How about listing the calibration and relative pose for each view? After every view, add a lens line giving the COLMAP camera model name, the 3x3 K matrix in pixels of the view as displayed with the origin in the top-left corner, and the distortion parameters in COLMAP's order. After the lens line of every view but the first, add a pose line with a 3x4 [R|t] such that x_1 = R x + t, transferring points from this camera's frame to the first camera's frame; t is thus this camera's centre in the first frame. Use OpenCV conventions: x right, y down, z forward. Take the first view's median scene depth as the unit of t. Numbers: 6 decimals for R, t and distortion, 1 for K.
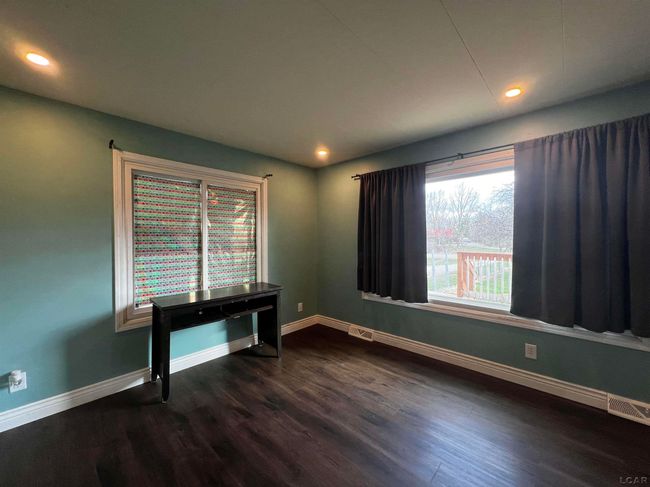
lens RADIAL K [[260.9, 0, 326.3], [0, 260.9, 240.9], [0, 0, 1]] dist [-0.000295, 0.000581]
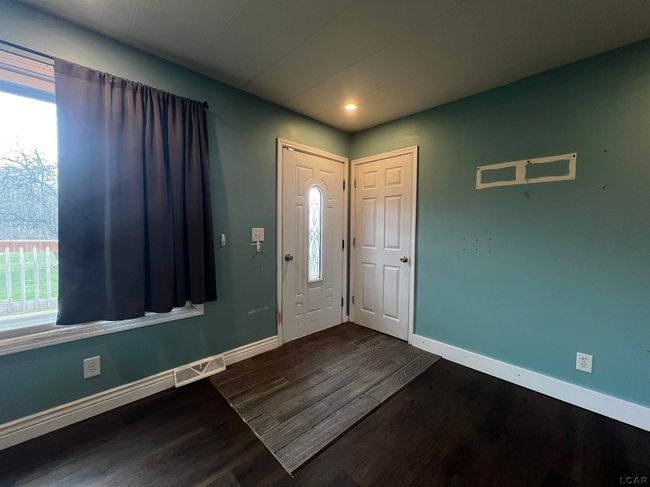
lens RADIAL K [[260.9, 0, 326.5], [0, 260.9, 242.0], [0, 0, 1]] dist [-0.000295, 0.000581]
pose [[0.071415, -0.033202, 0.996894, 0.131692], [0.010658, 0.999414, 0.032523, 0.066230], [-0.997390, 0.008302, 0.071727, 0.327415]]
